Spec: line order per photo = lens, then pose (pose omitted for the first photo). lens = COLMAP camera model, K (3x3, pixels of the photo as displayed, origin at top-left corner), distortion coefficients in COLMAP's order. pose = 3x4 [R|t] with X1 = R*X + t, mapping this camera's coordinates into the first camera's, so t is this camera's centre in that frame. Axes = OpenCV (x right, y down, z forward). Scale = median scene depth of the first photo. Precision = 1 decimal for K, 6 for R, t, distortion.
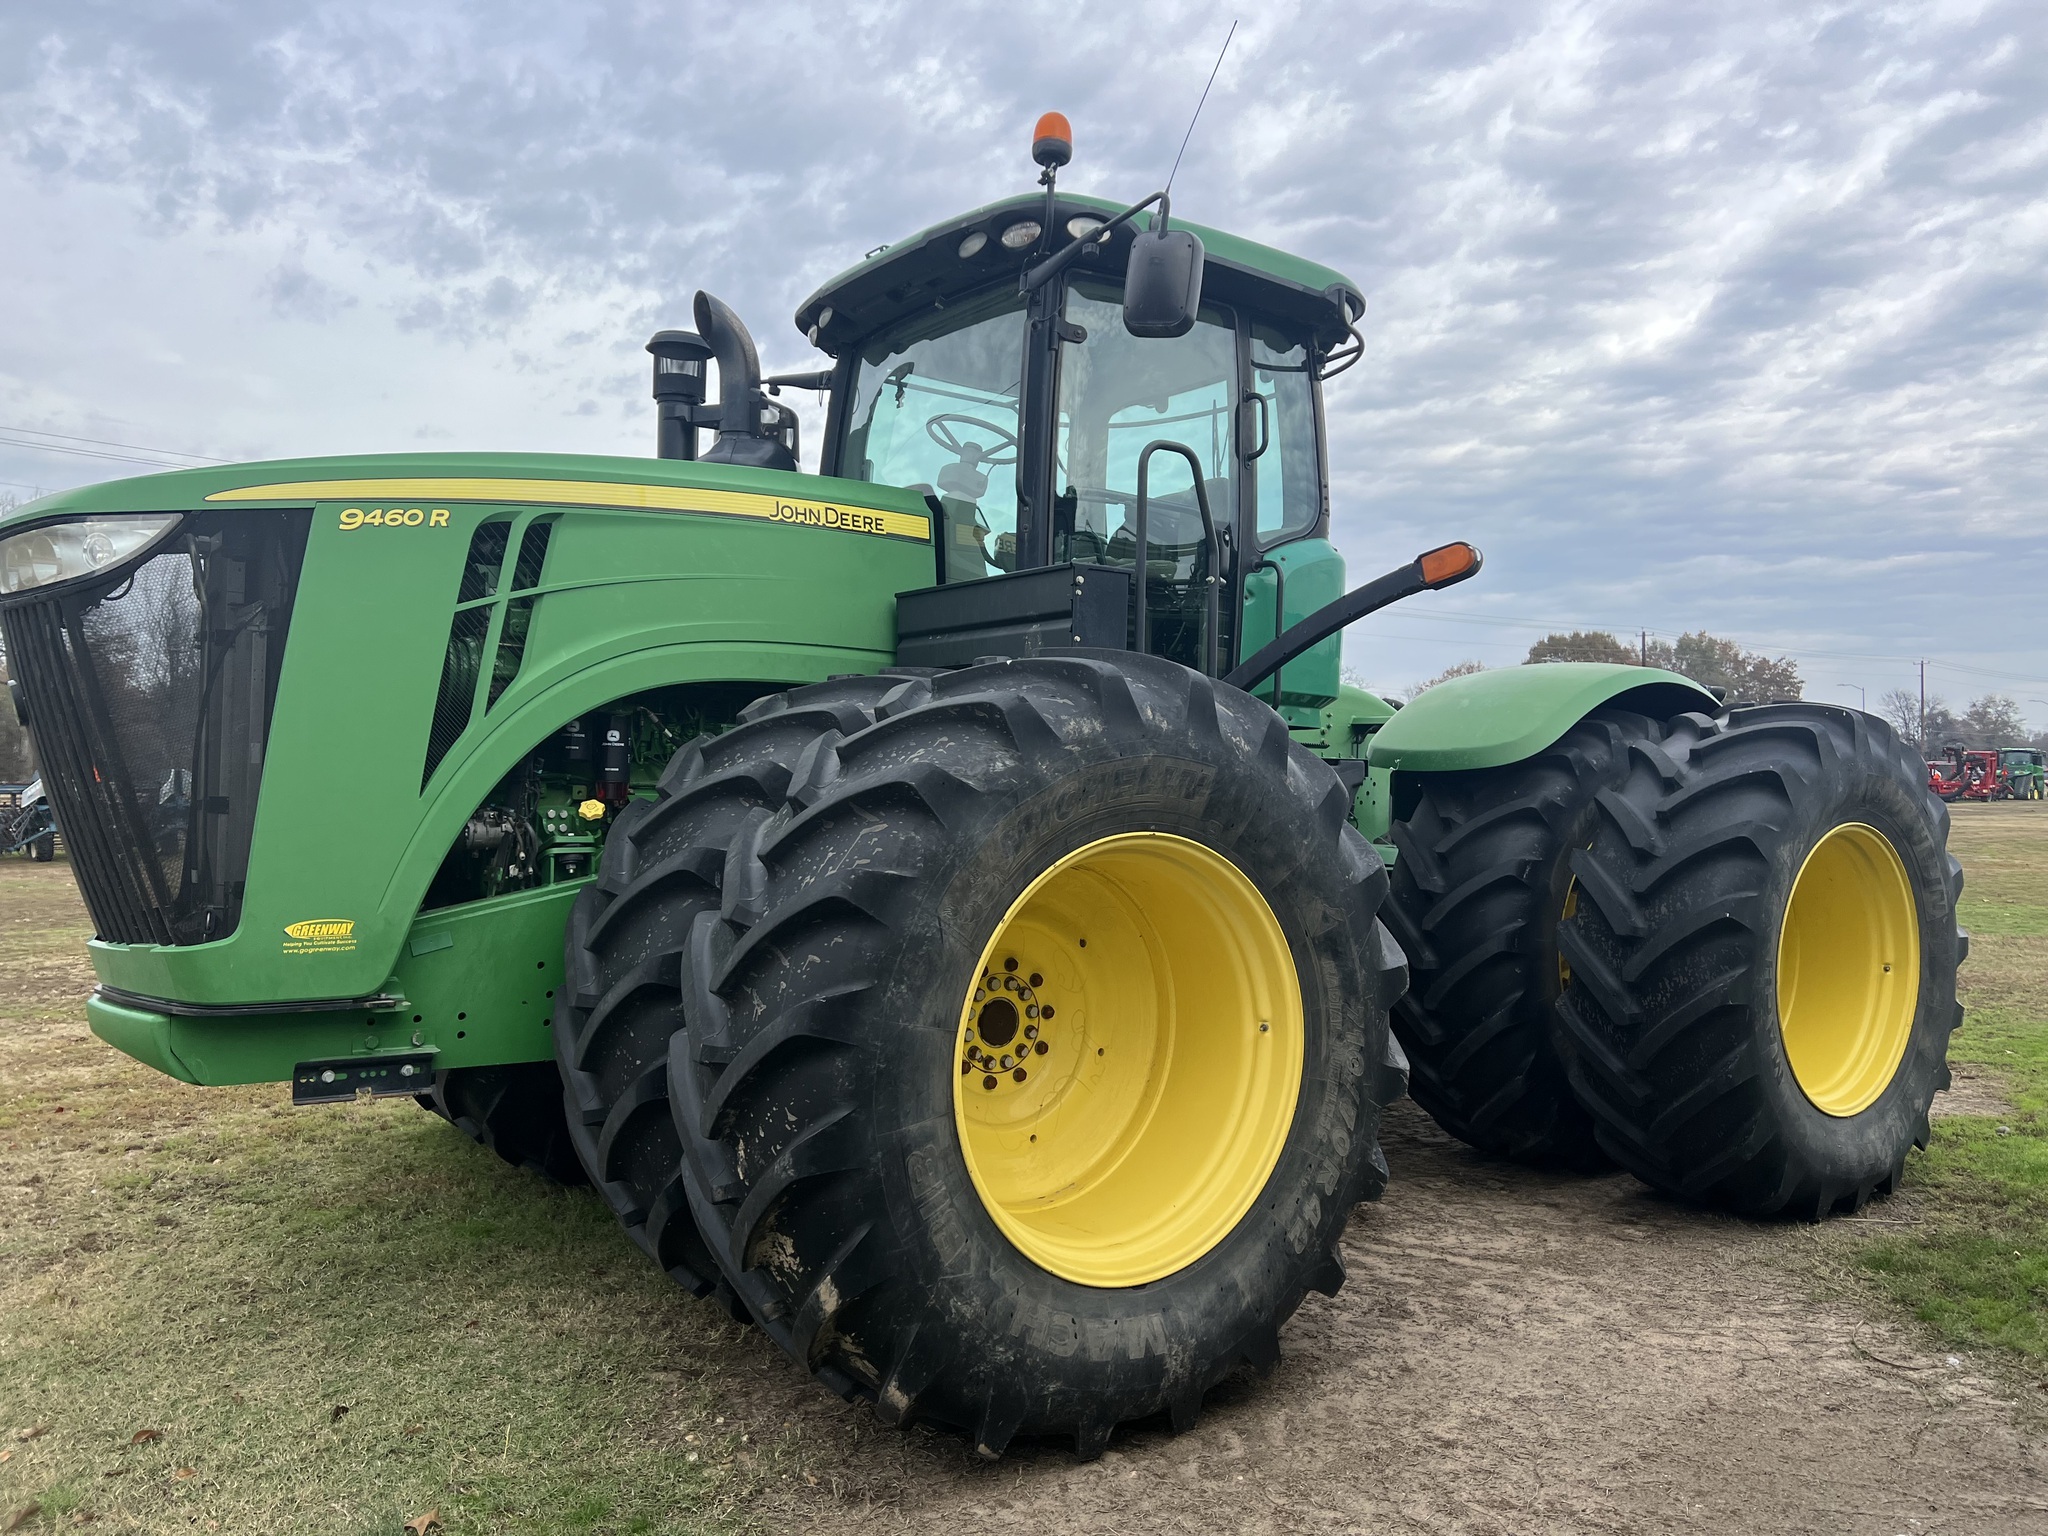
lens RADIAL K [[1588.7, 0, 1003.3], [0, 1588.7, 778.1], [0, 0, 1]] dist [0.067556, -0.069777]
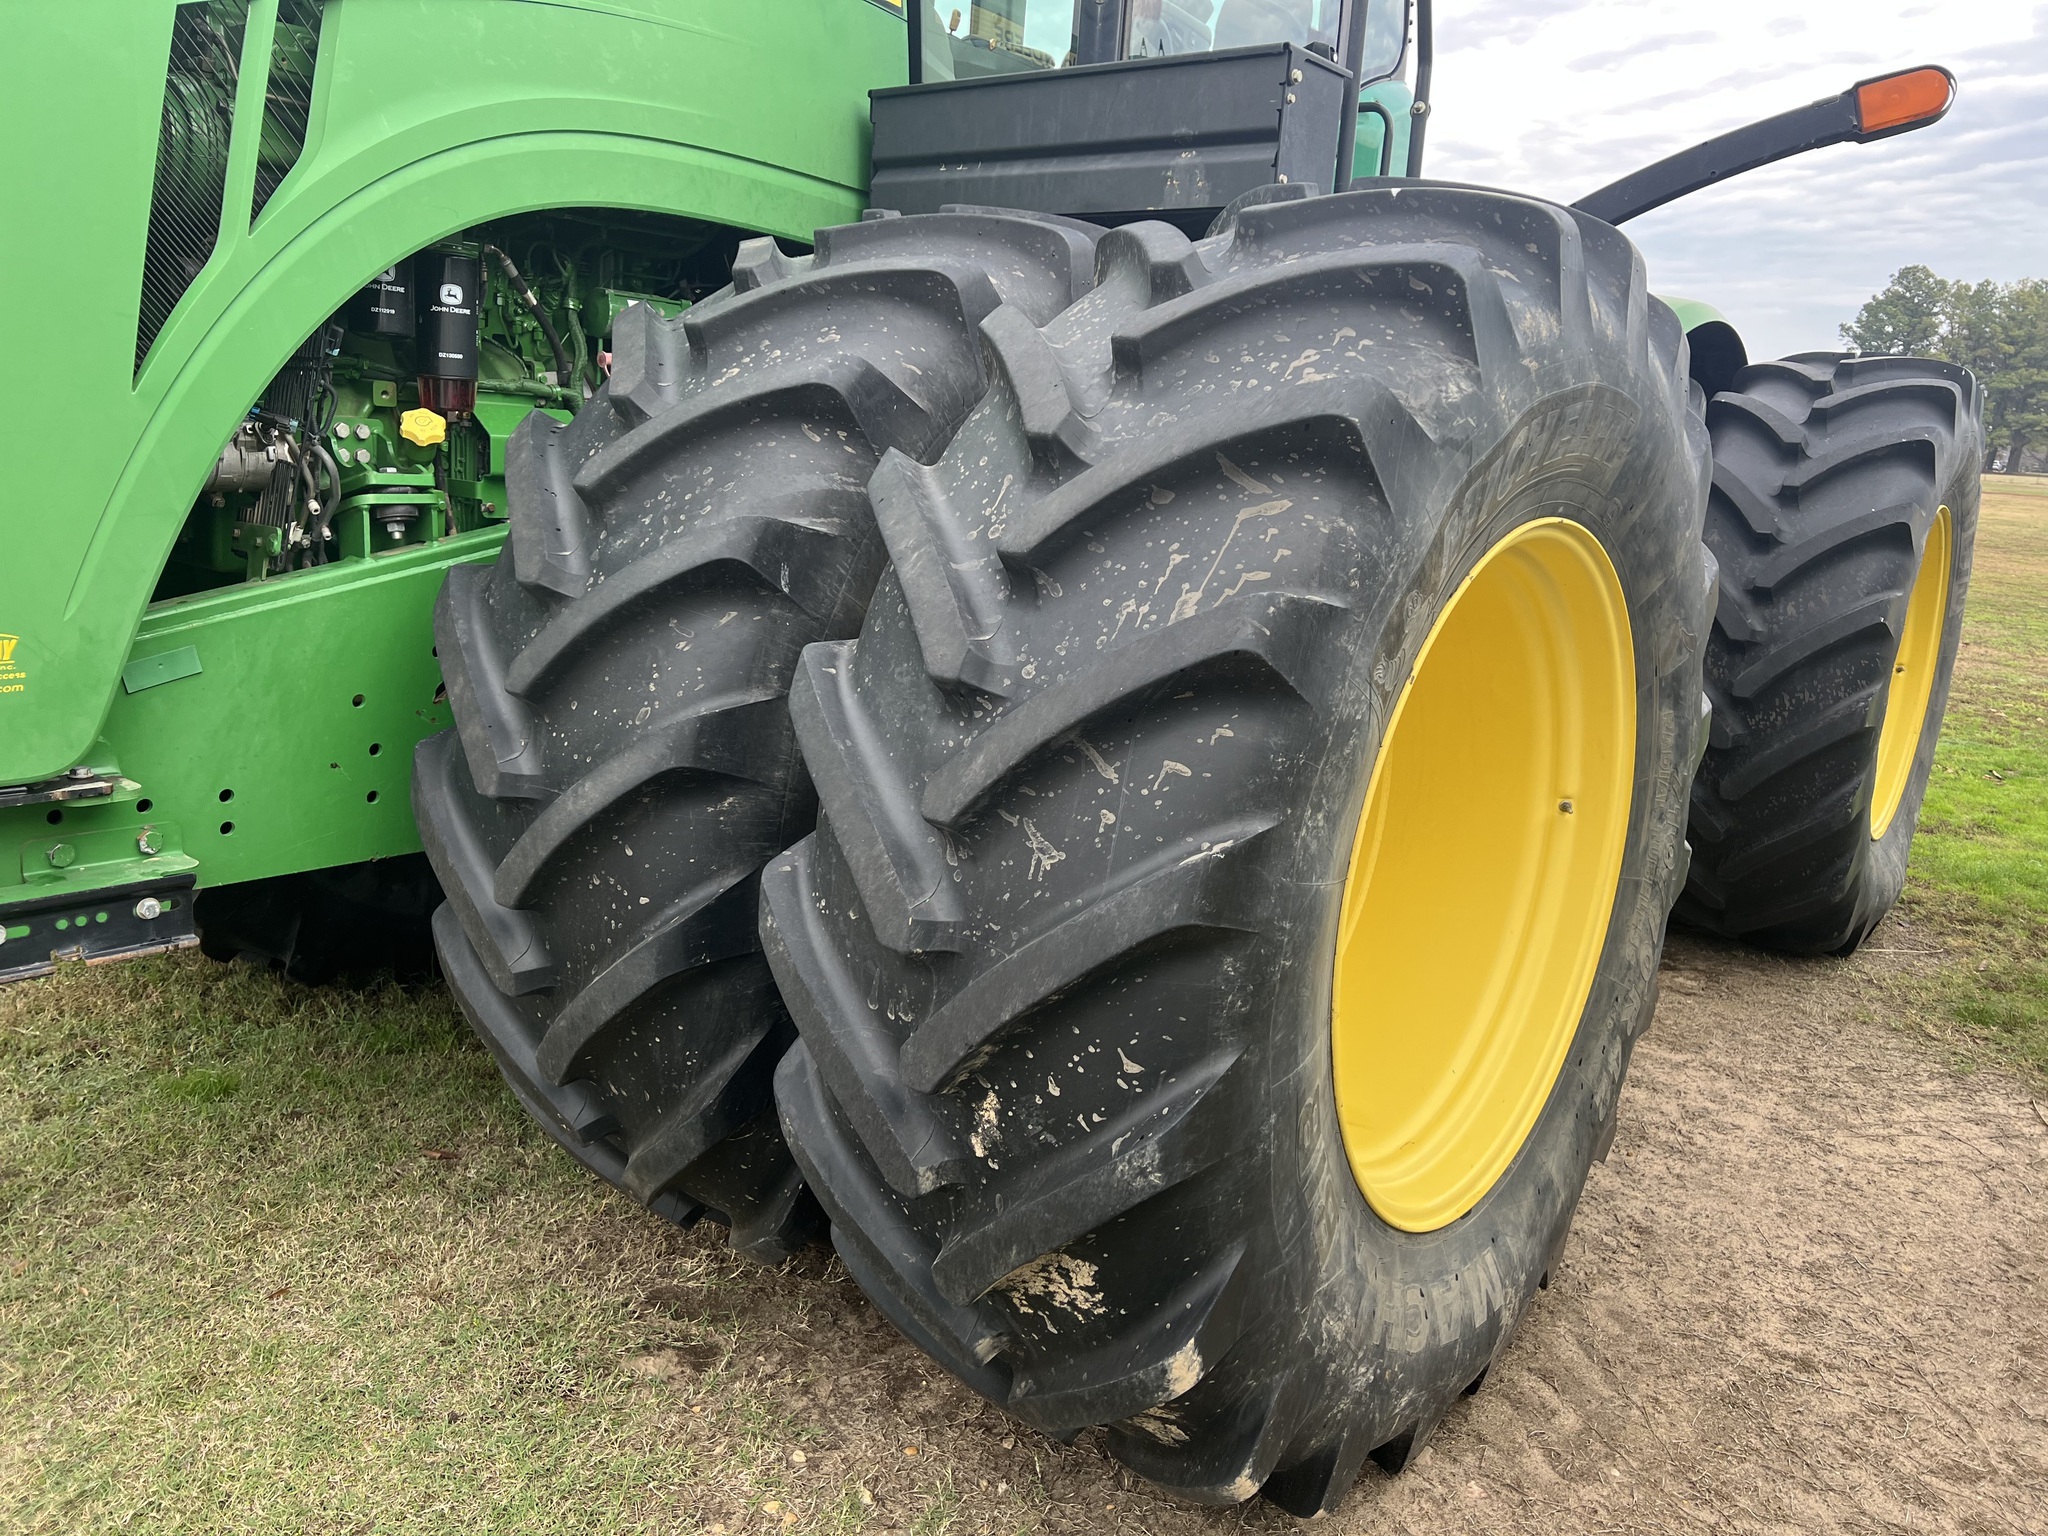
lens RADIAL K [[1588.7, 0, 1041.1], [0, 1588.7, 781.6], [0, 0, 1]] dist [0.067556, -0.069777]
pose [[0.957898, -0.017244, 0.286589, -0.246970], [-0.048973, 0.973753, 0.222276, 0.005886], [-0.282900, -0.226953, 0.931912, 0.435143]]
